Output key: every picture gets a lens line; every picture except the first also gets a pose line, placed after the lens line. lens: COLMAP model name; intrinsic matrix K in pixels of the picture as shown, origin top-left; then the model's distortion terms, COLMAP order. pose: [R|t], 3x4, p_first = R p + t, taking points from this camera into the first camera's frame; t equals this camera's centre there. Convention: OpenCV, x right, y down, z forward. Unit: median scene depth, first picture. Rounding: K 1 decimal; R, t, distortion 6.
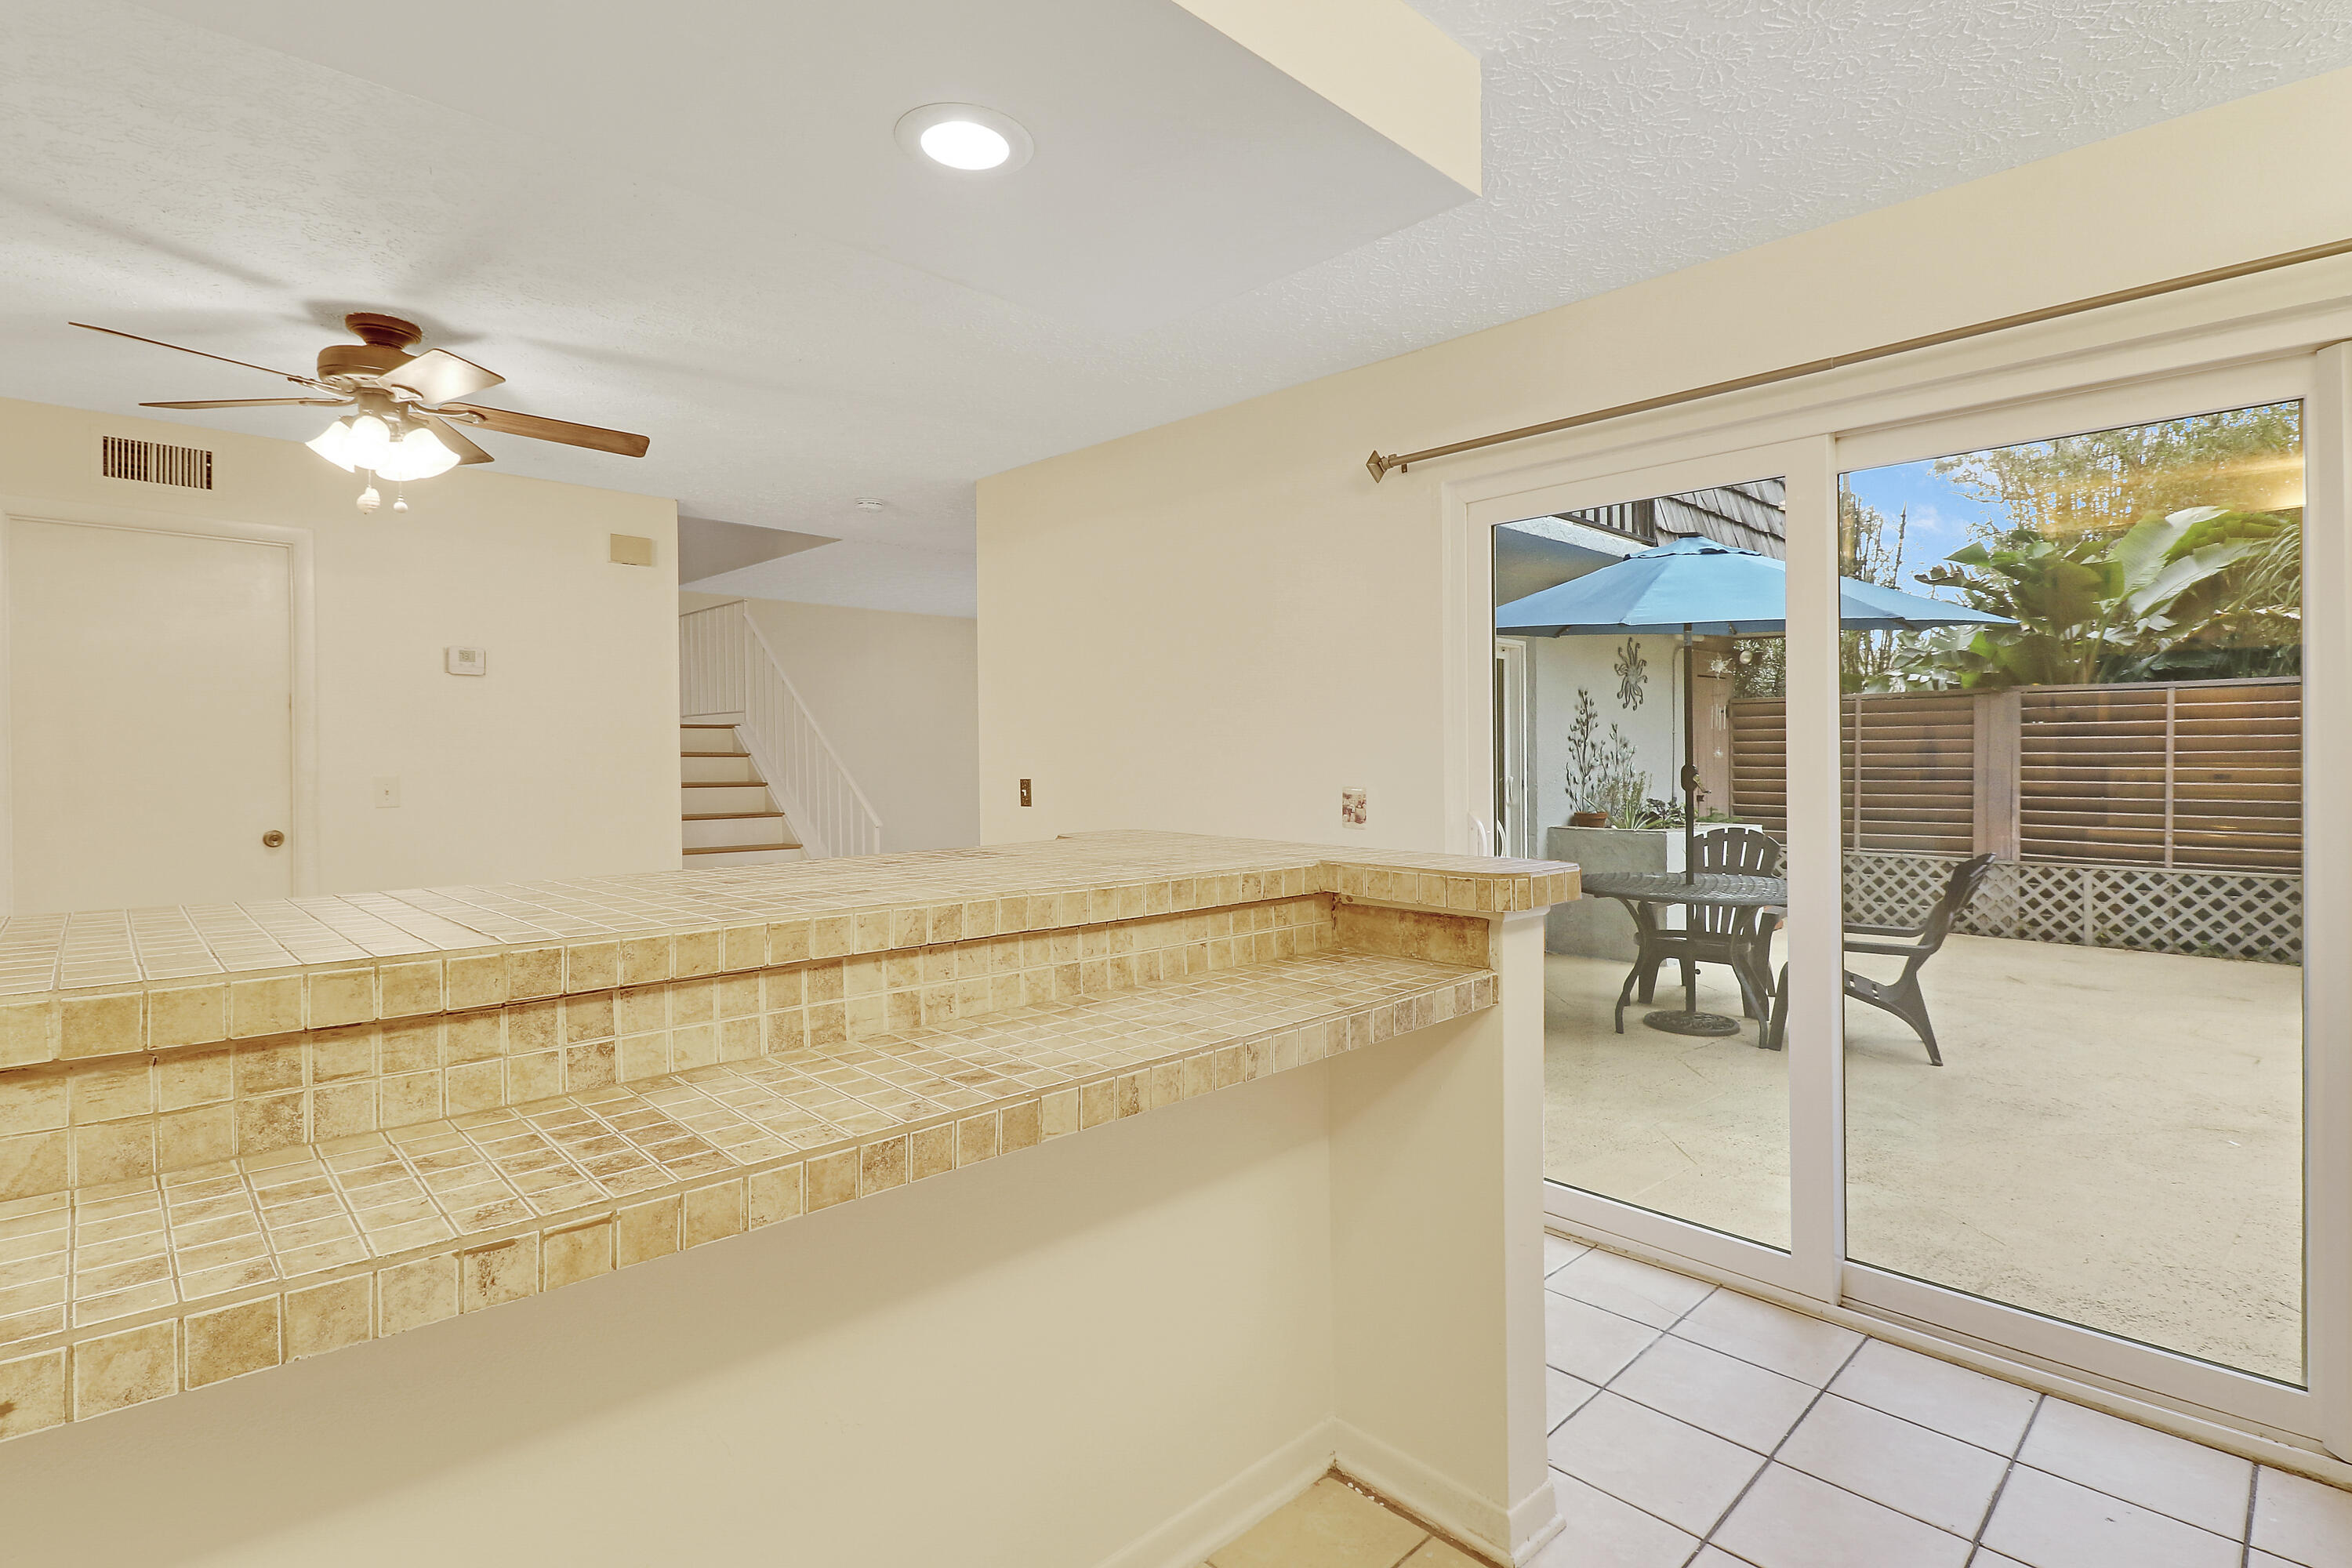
lens RADIAL K [[1124.6, 0, 1156.7], [0, 1124.6, 765.2], [0, 0, 1]] dist [0.011440, -0.016220]
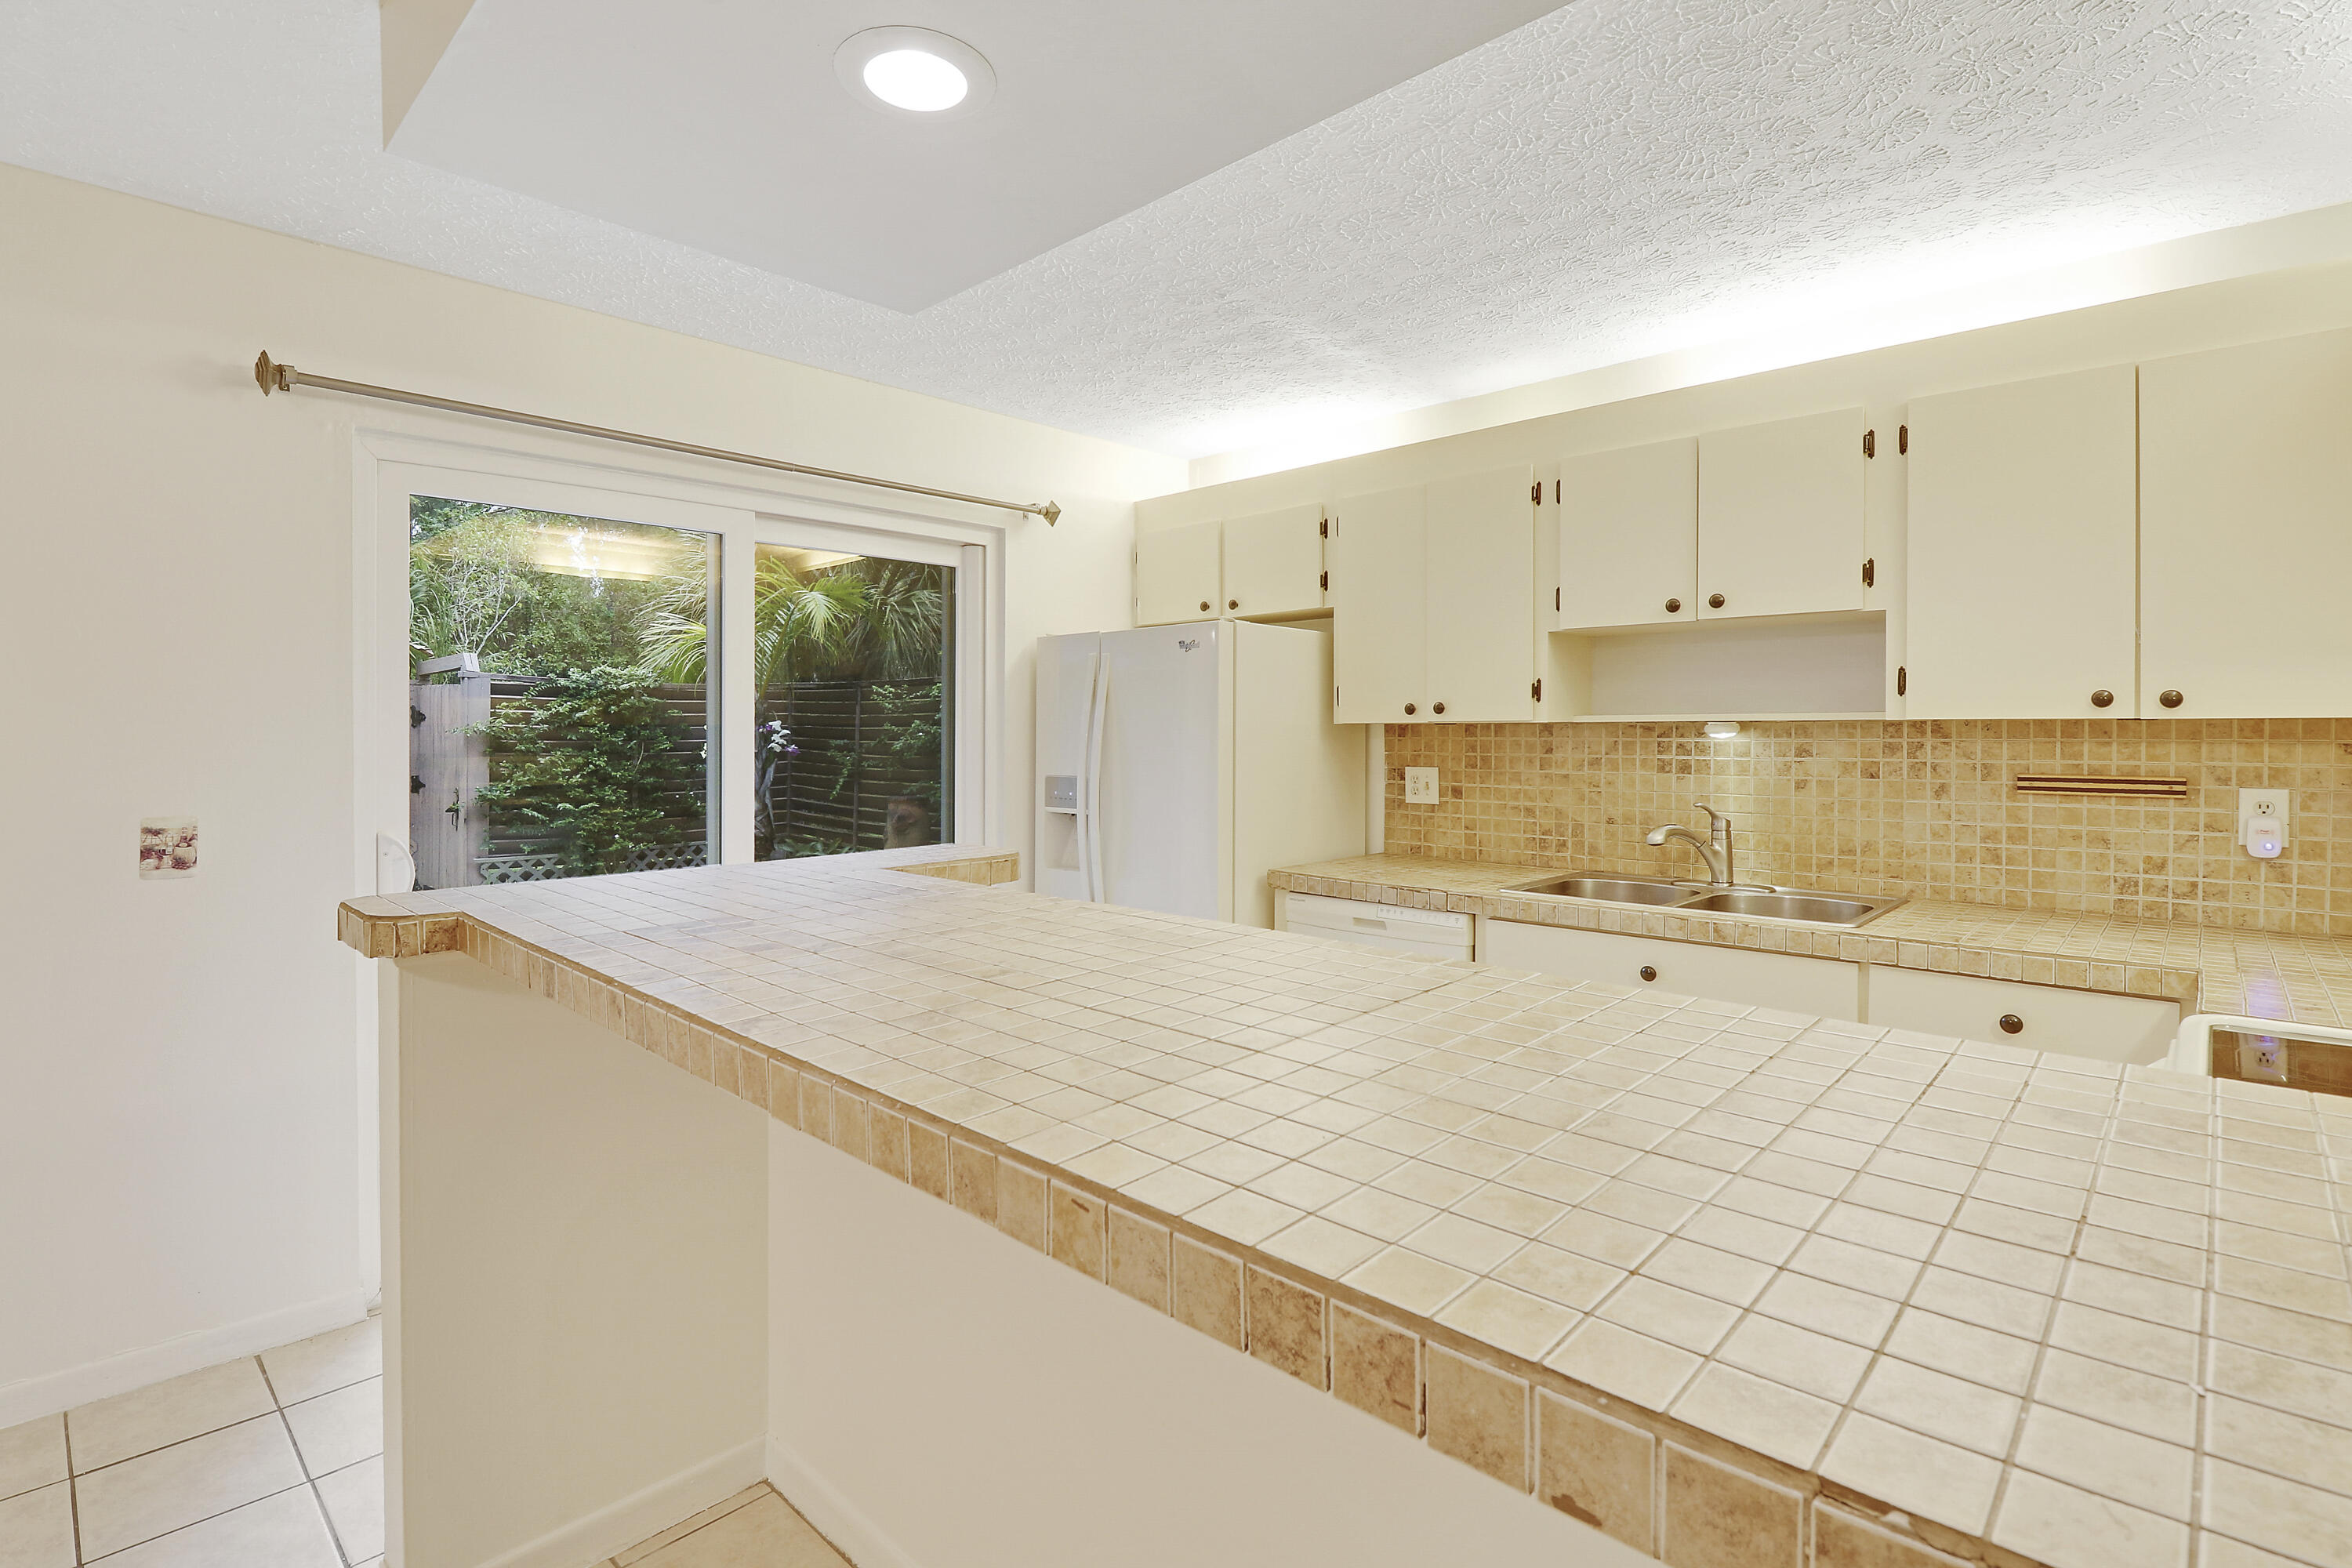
lens RADIAL K [[1124.6, 0, 1147.3], [0, 1124.6, 743.1], [0, 0, 1]] dist [0.011440, -0.016220]
pose [[-0.042799, -0.011409, 0.999019, -0.227945], [0.013190, 0.999841, 0.011983, -0.011329], [-0.998997, 0.013690, -0.042641, 0.186211]]
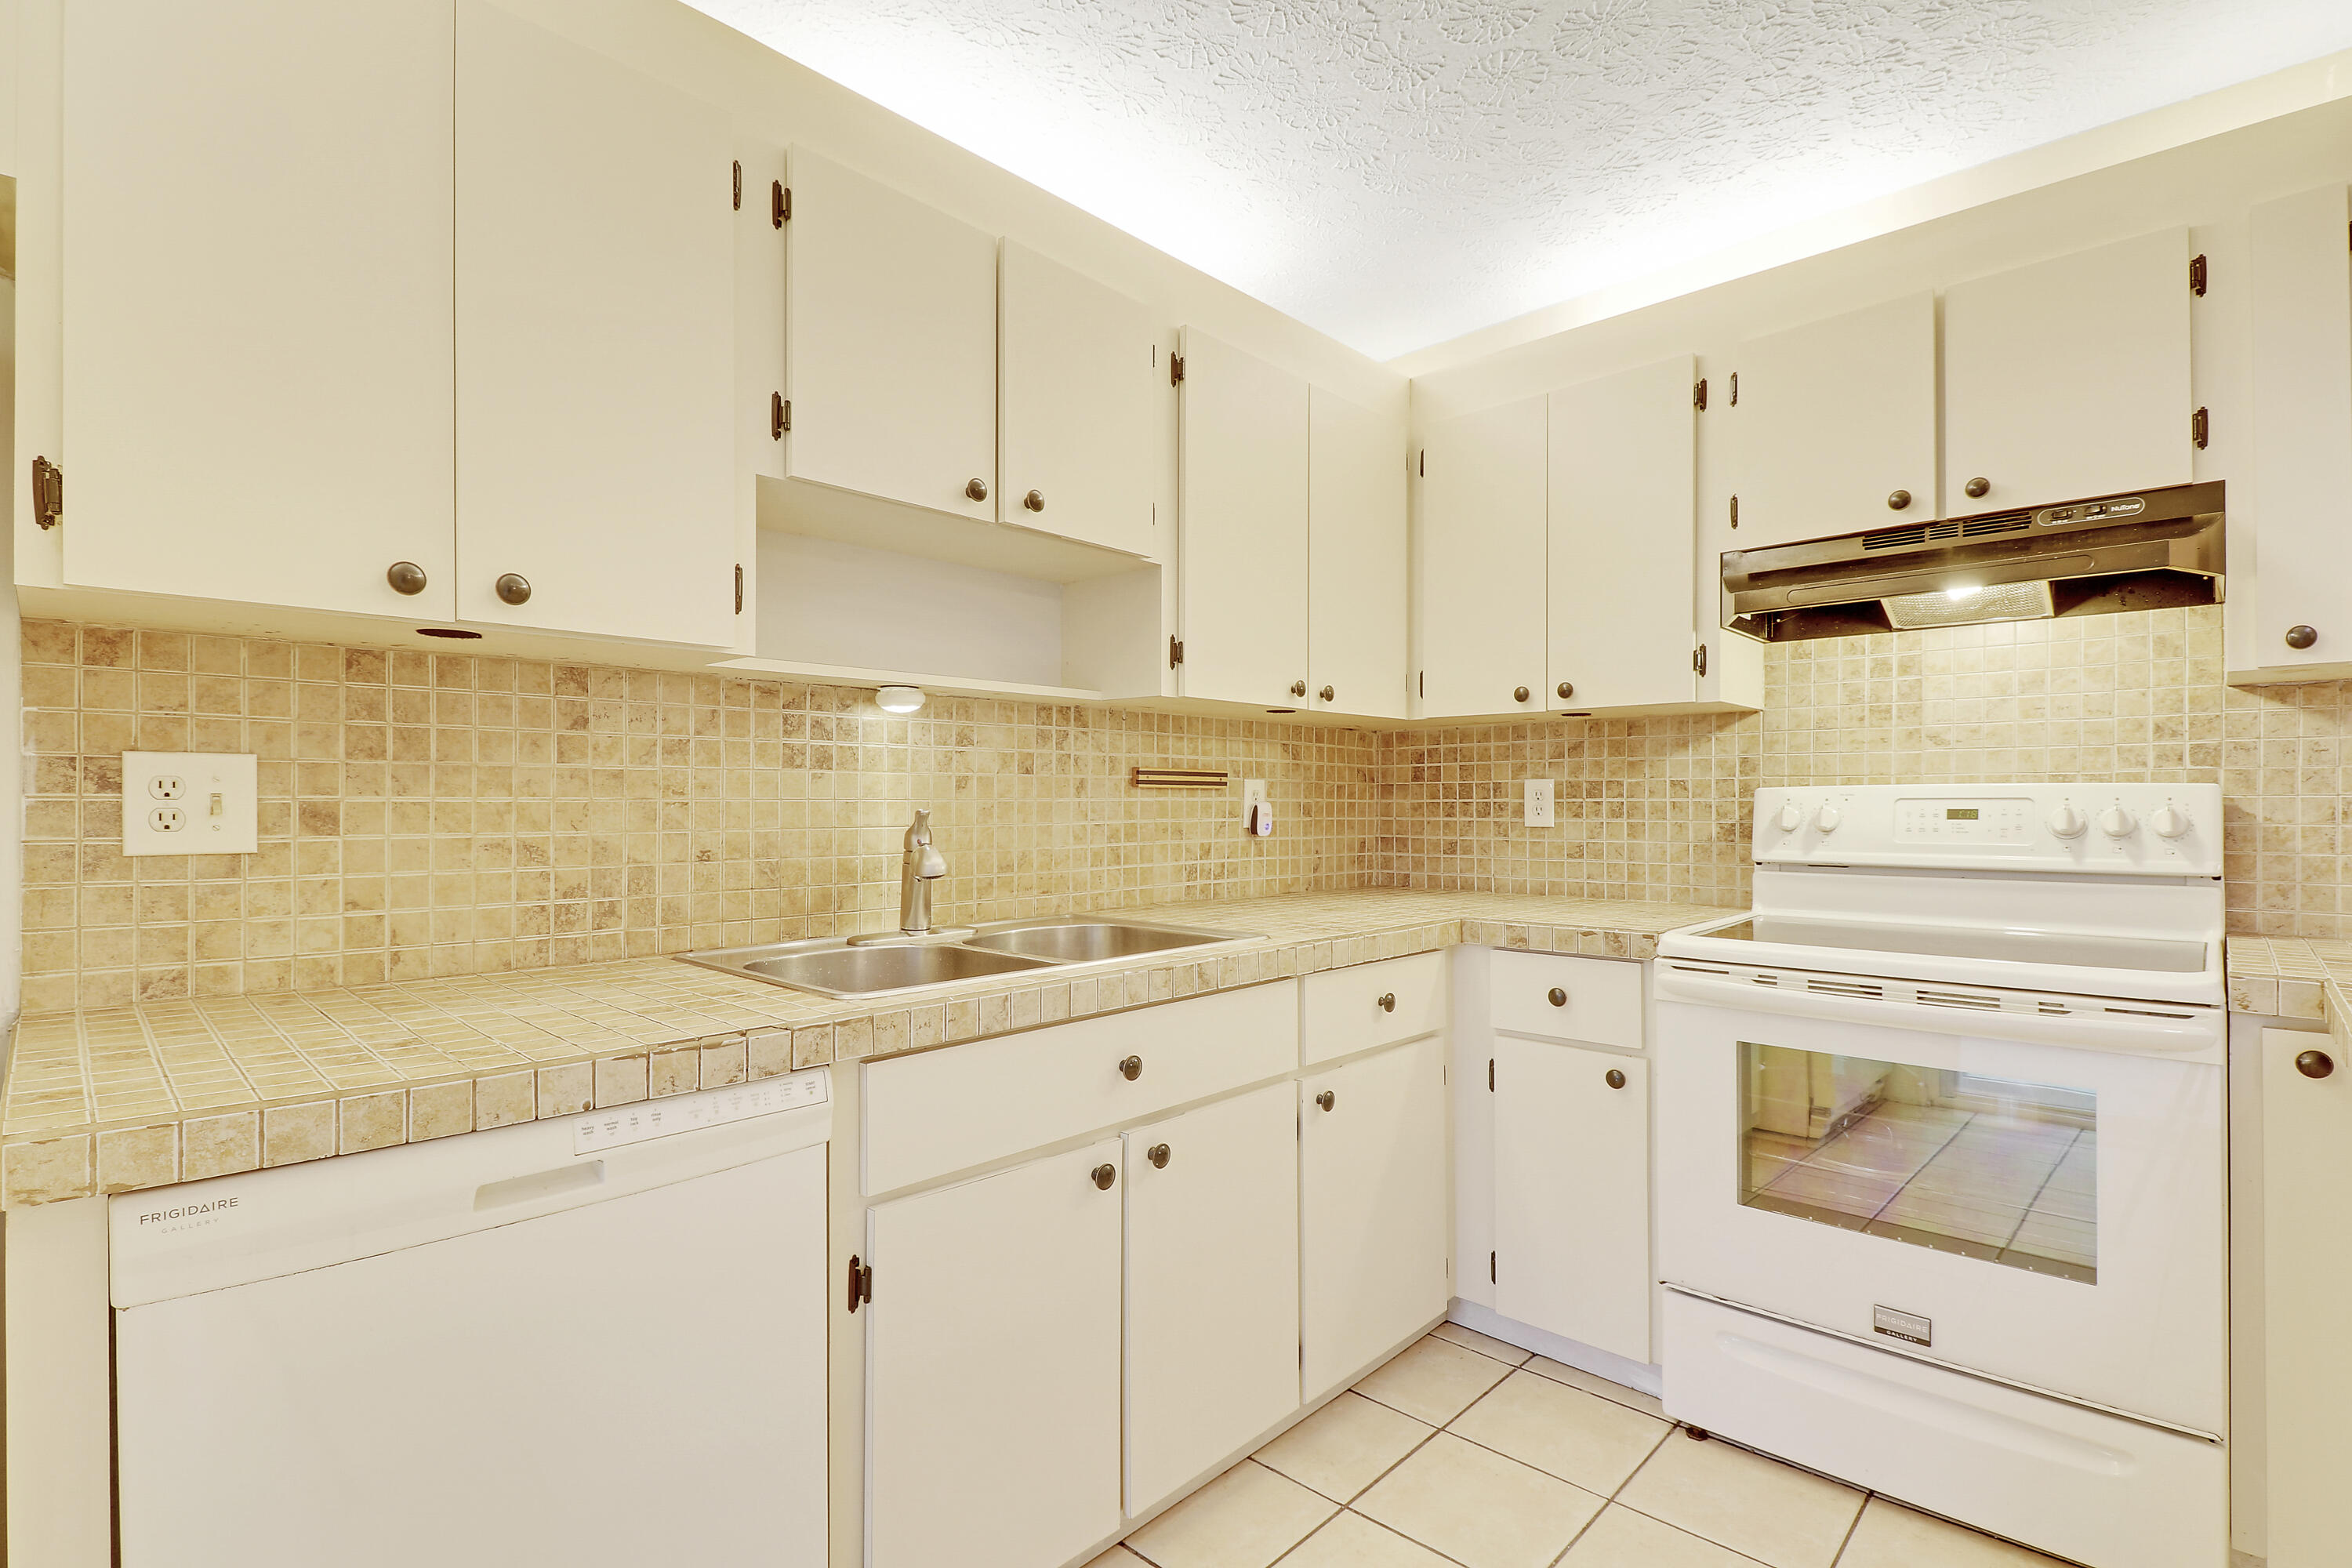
lens RADIAL K [[1124.6, 0, 1182.1], [0, 1124.6, 813.5], [0, 0, 1]] dist [0.011440, -0.016220]
pose [[-0.997391, 0.001998, -0.072158, 0.093823], [0.000550, 0.999798, 0.020079, 0.011118], [0.072184, 0.019987, -0.997191, 0.230517]]
